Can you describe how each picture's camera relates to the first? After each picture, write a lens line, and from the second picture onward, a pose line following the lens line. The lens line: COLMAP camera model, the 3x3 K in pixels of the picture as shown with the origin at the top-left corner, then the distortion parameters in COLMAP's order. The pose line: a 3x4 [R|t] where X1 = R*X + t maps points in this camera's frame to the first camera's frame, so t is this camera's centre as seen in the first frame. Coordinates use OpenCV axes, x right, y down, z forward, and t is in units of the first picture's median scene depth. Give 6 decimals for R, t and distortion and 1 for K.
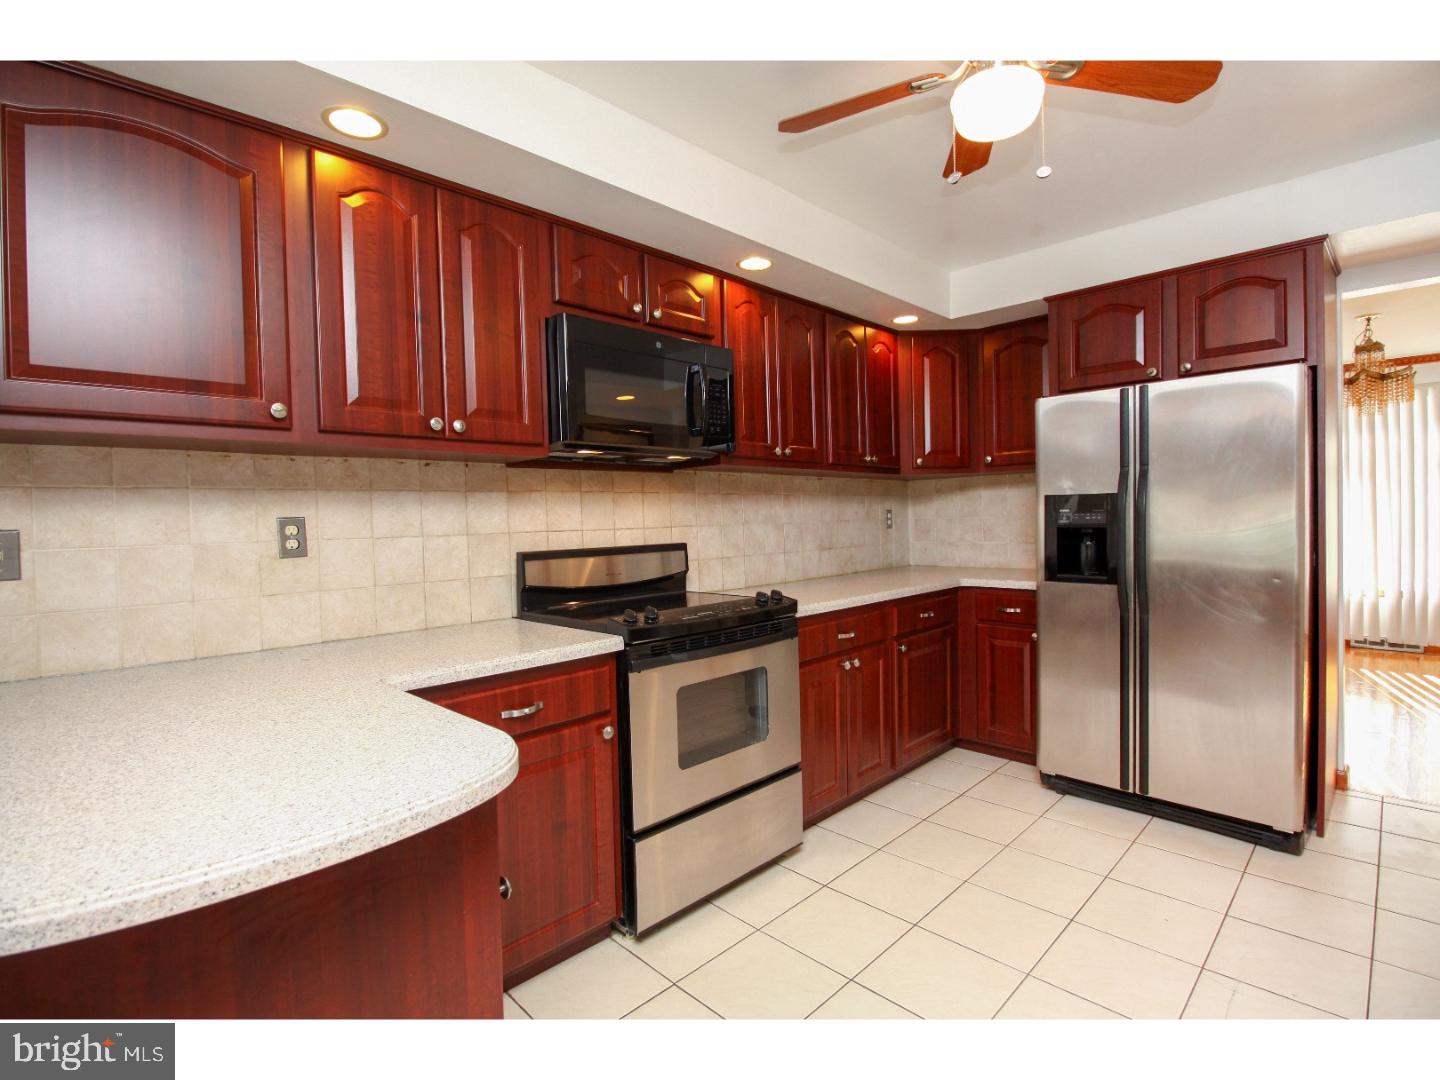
lens RADIAL K [[669.6, 0, 726.3], [0, 669.6, 535.5], [0, 0, 1]] dist [-0.007630, -0.001300]
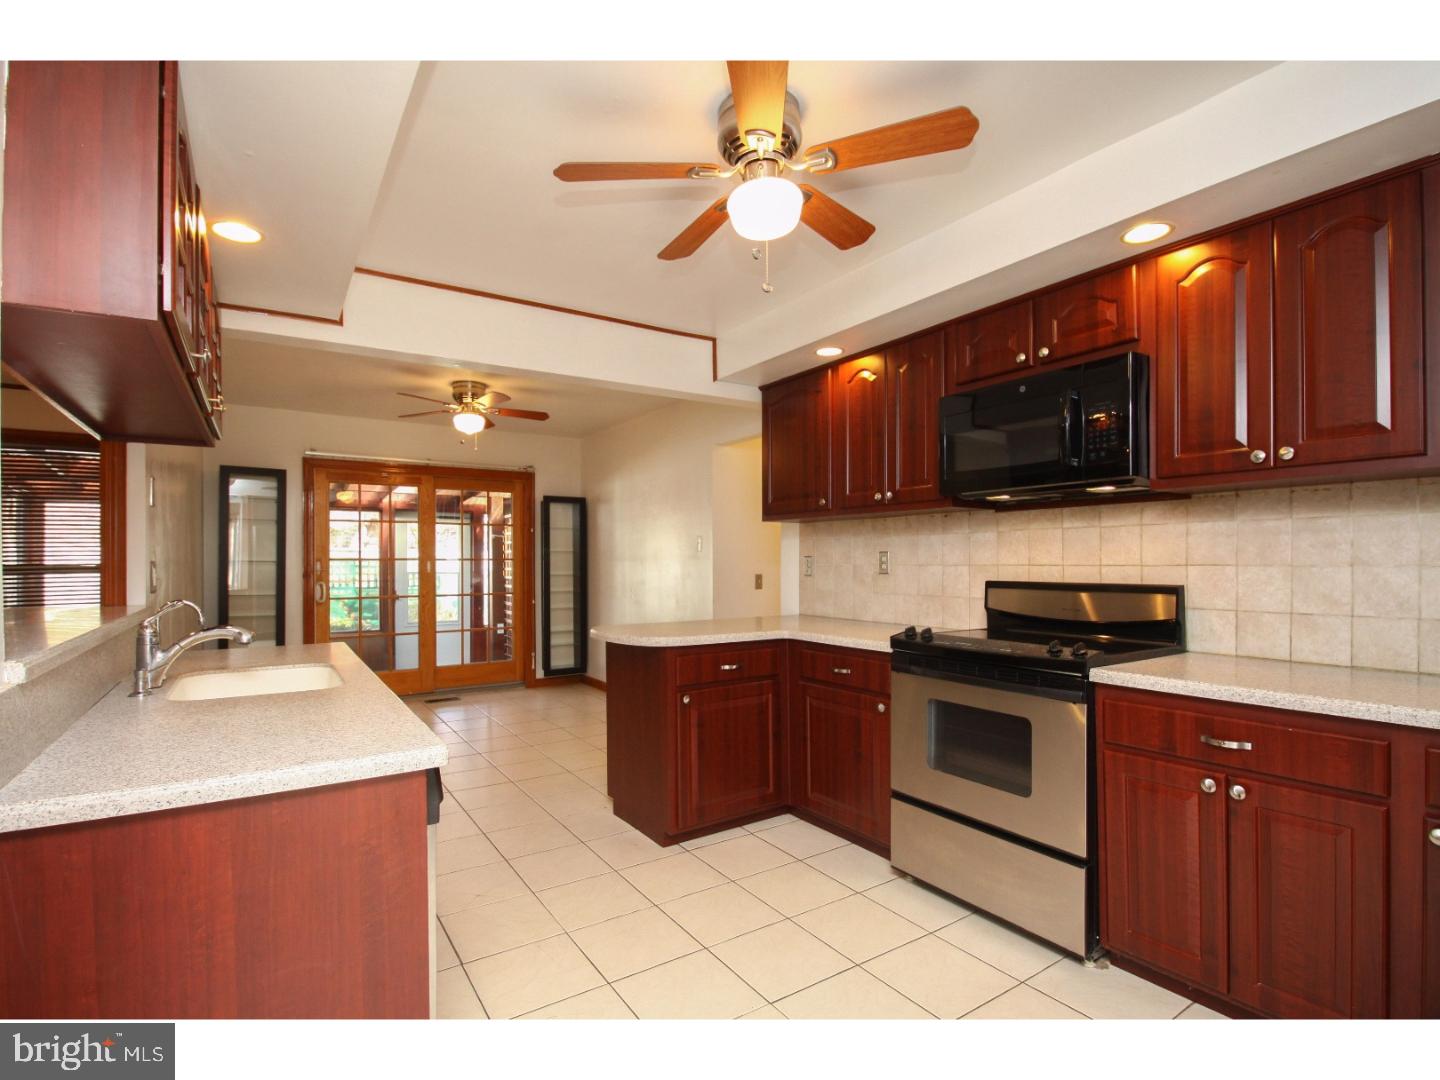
lens RADIAL K [[669.6, 0, 740.5], [0, 669.6, 569.6], [0, 0, 1]] dist [-0.007630, -0.001300]
pose [[-0.149766, 0.039984, -0.987913, 0.908032], [-0.016219, 0.998948, 0.042889, -0.038208], [0.988588, 0.022446, -0.148960, 0.662926]]
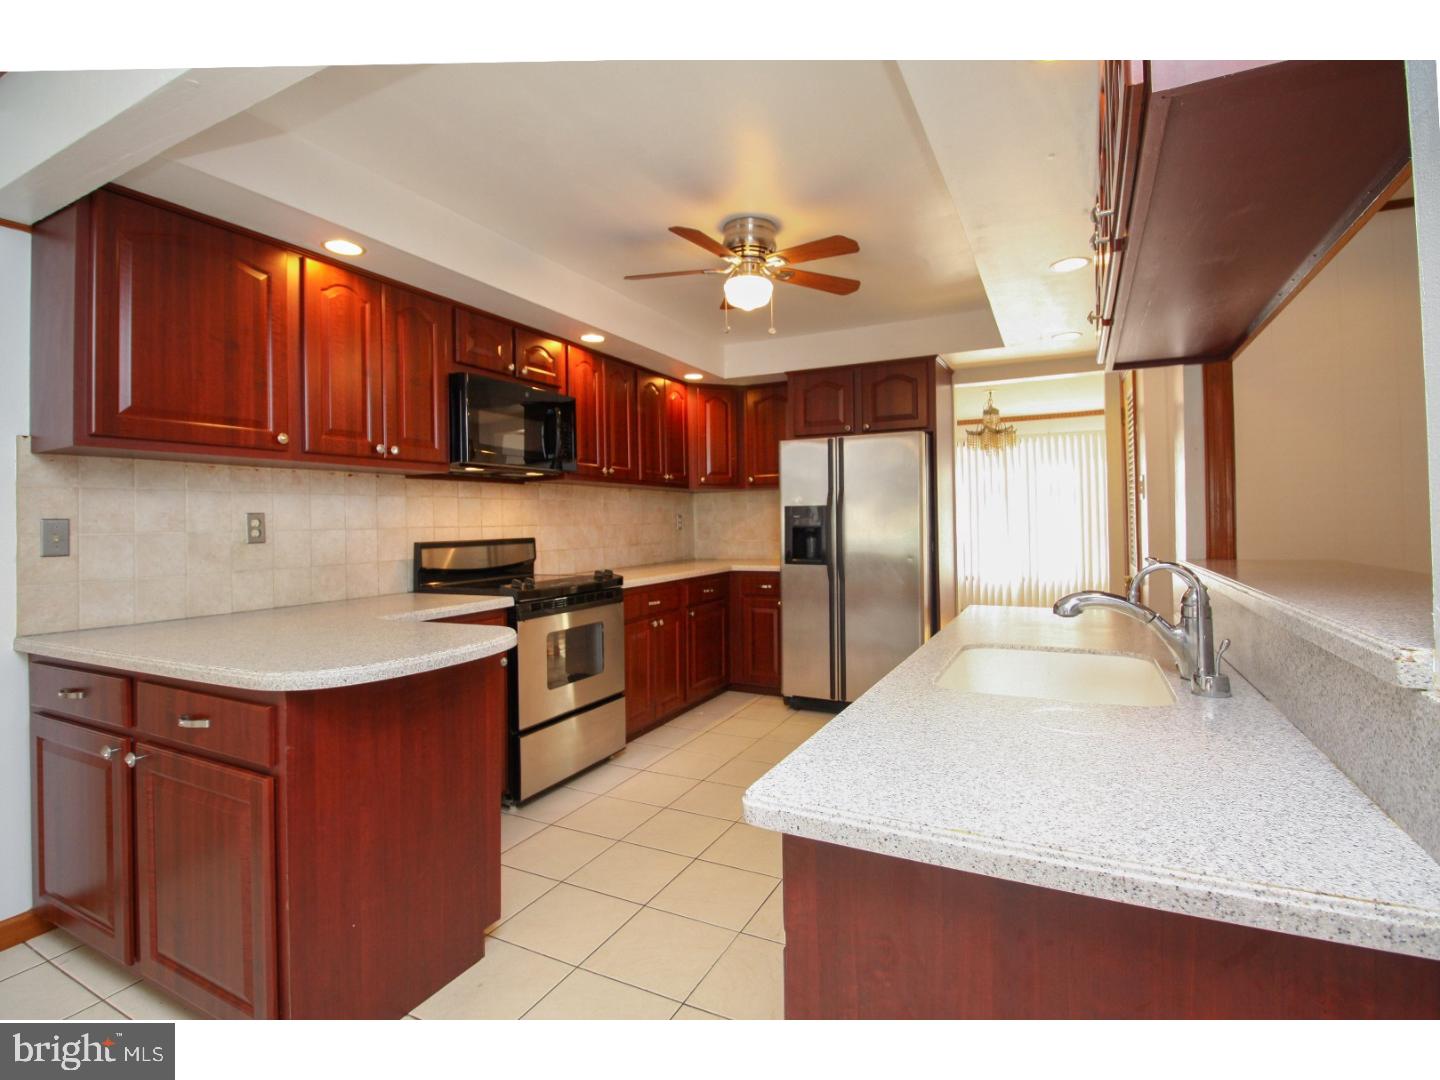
lens RADIAL K [[669.6, 0, 712.2], [0, 669.6, 515.8], [0, 0, 1]] dist [-0.007630, -0.001300]
pose [[0.954204, 0.012540, 0.298894, -0.134178], [-0.000509, 0.999188, -0.040295, 0.023234], [-0.299156, 0.038298, 0.953435, -0.406670]]
